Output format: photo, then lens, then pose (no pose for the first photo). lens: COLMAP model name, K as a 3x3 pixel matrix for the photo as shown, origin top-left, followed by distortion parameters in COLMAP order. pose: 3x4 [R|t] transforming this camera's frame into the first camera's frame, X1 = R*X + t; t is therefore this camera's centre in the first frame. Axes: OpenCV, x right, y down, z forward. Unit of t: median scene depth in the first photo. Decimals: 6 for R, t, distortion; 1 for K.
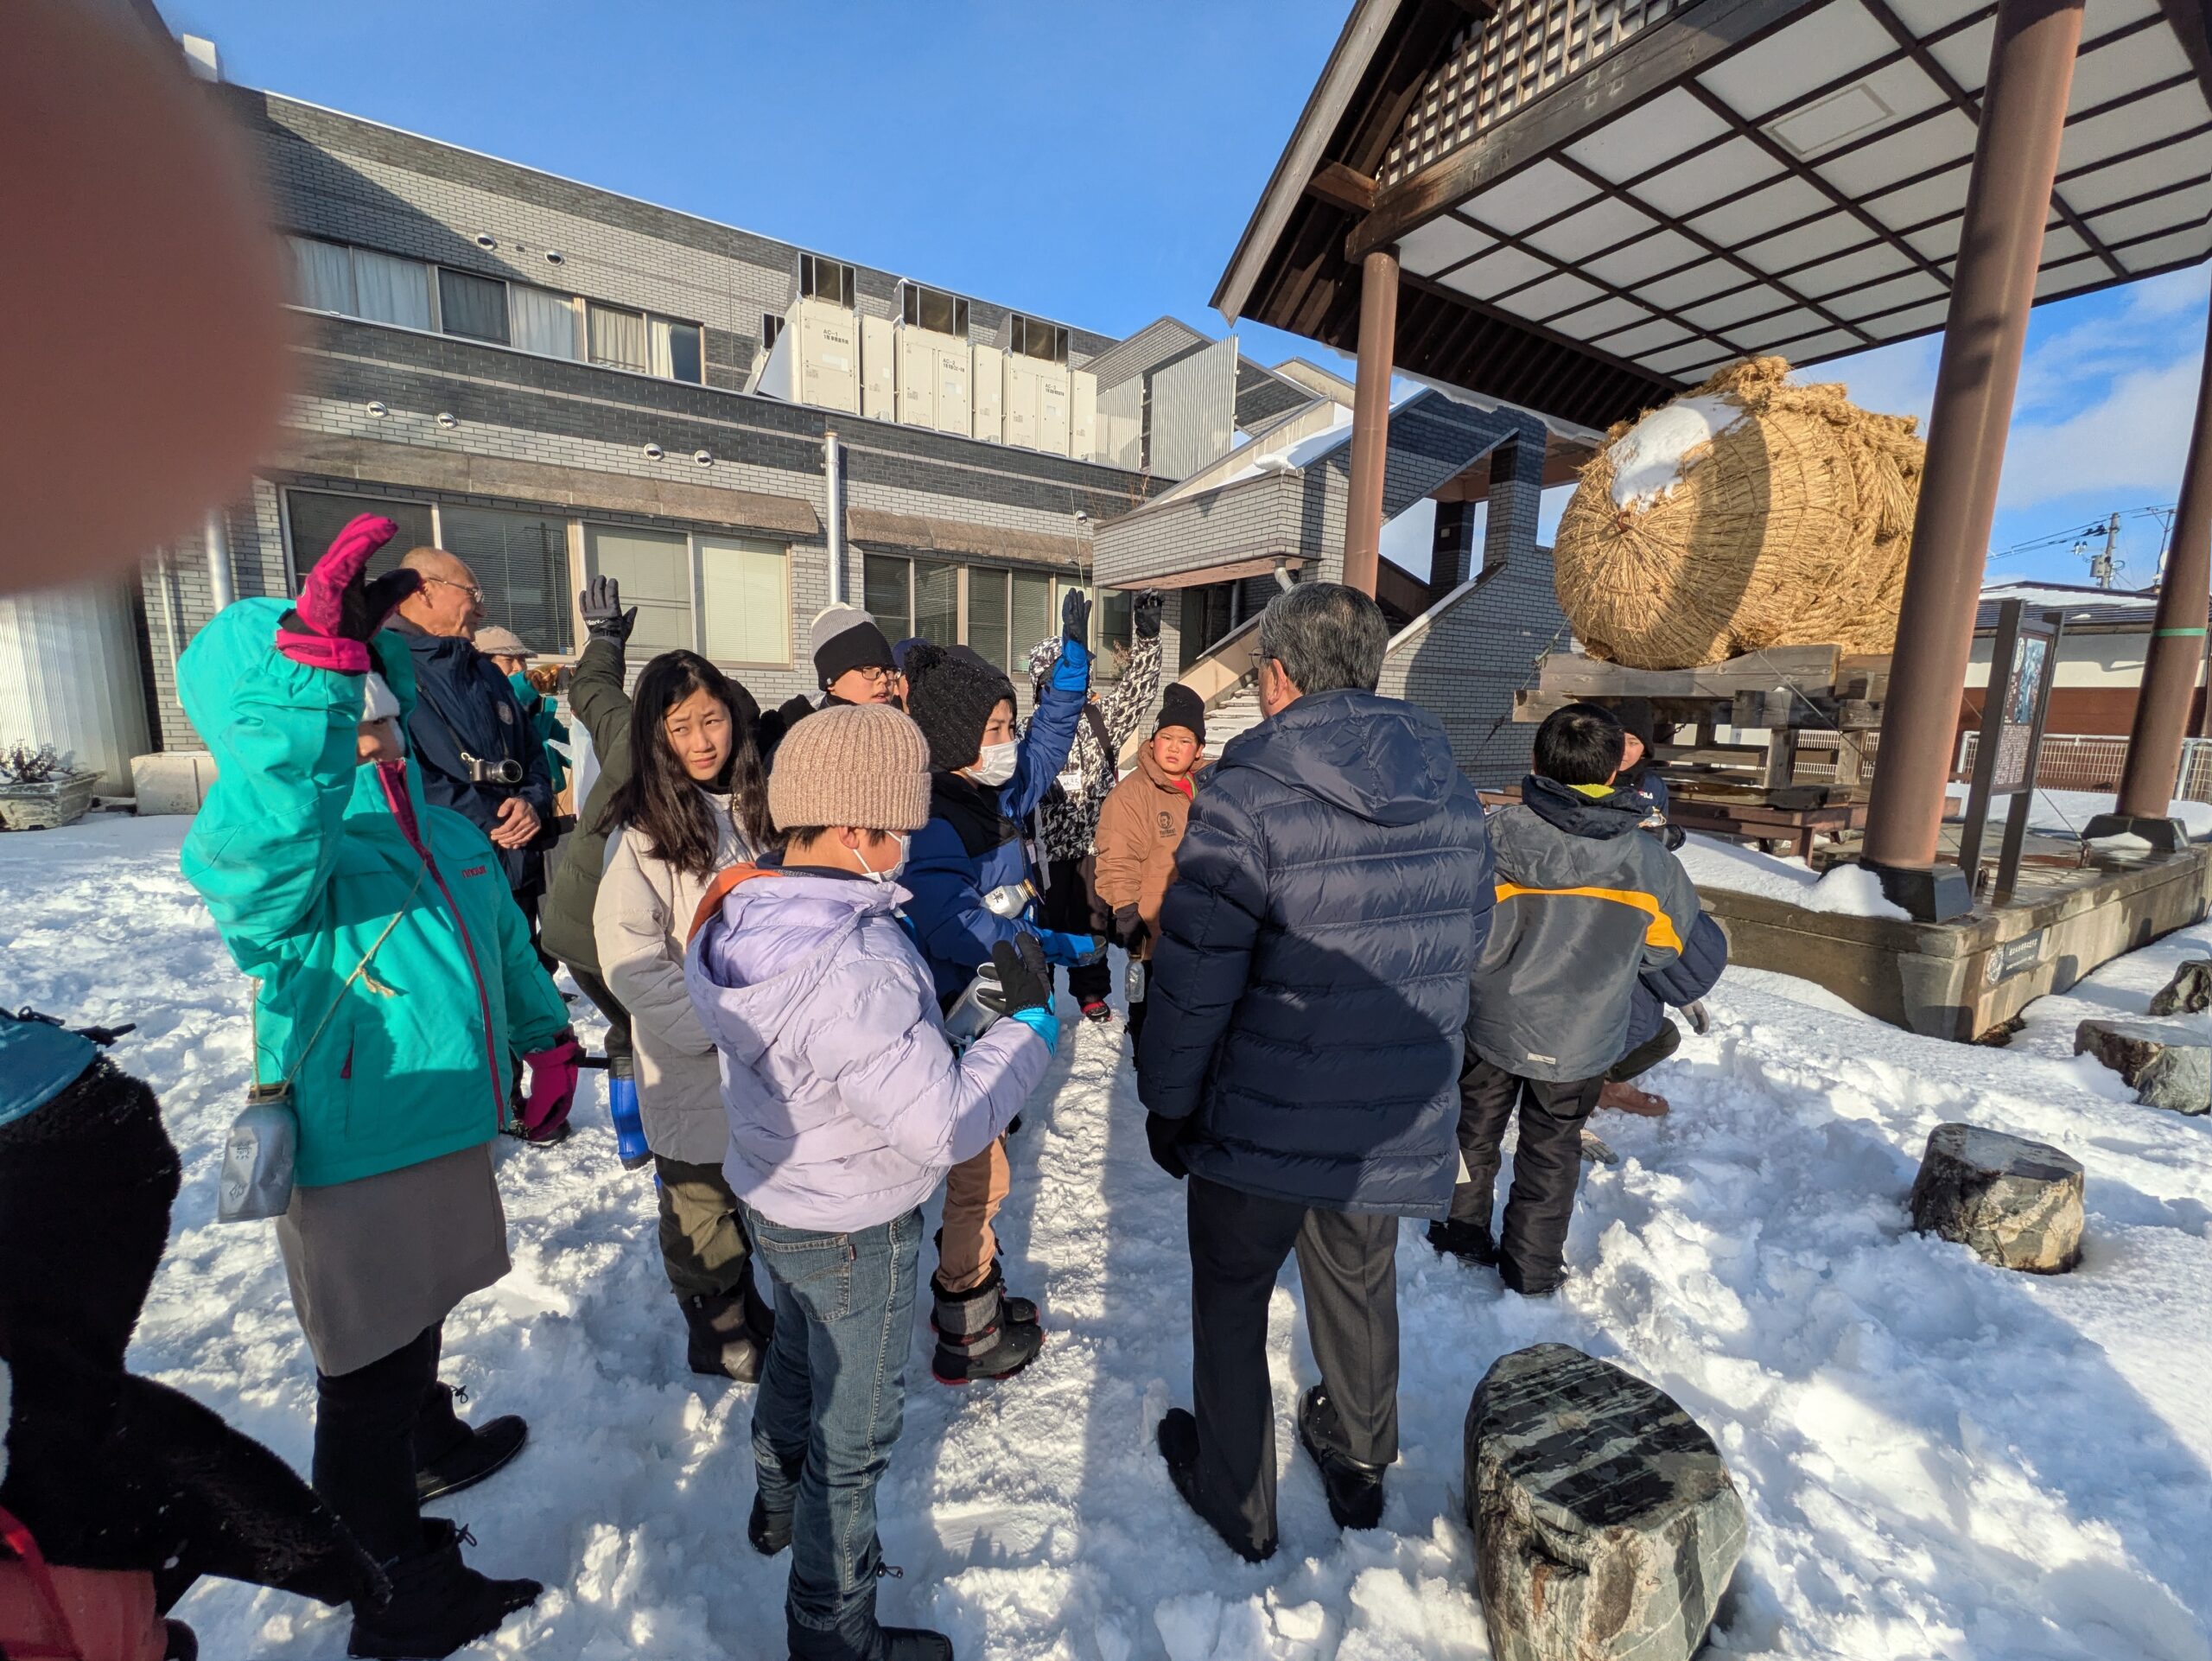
lens RADIAL K [[894.7, 0, 1090.5], [0, 894.7, 857.0], [0, 0, 1]] dist [-0.001752, 0.001147]
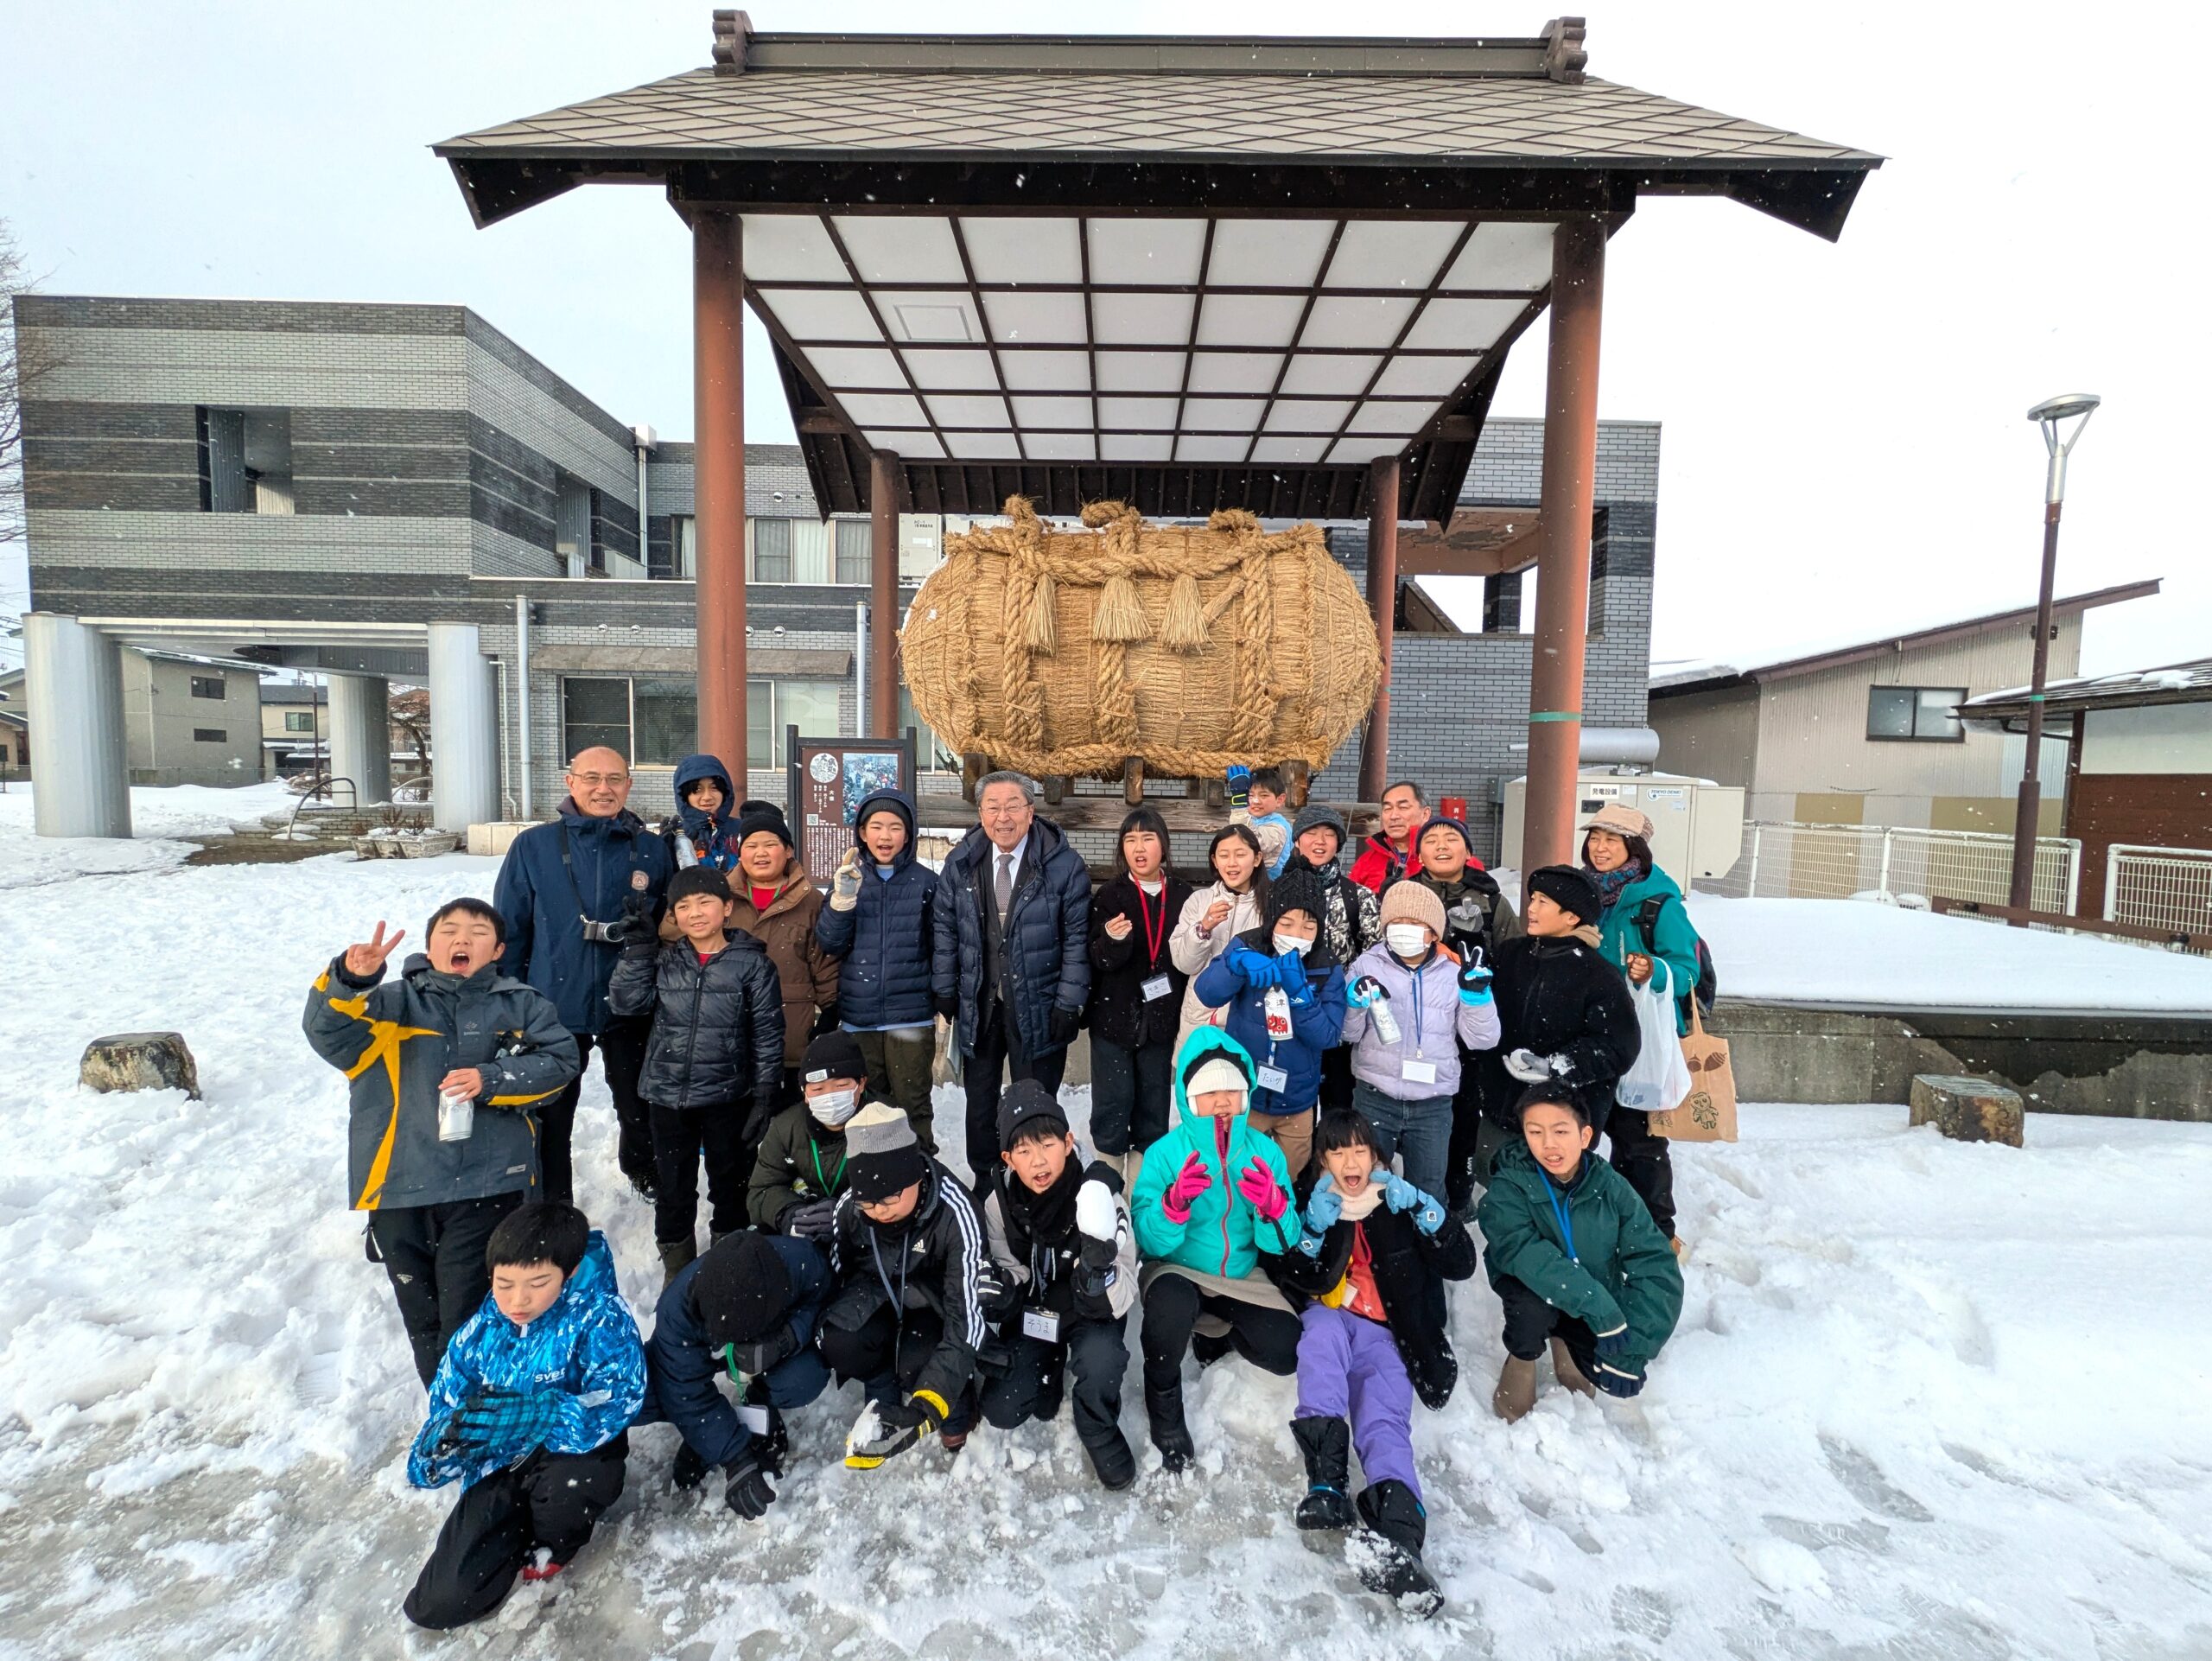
lens RADIAL K [[894.7, 0, 1090.5], [0, 894.7, 857.0], [0, 0, 1]] dist [-0.001752, 0.001147]
pose [[0.839649, 0.039762, -0.541672, 1.364933], [-0.091777, 0.993362, -0.069347, -0.034750], [0.535319, 0.107940, 0.837725, 0.137021]]
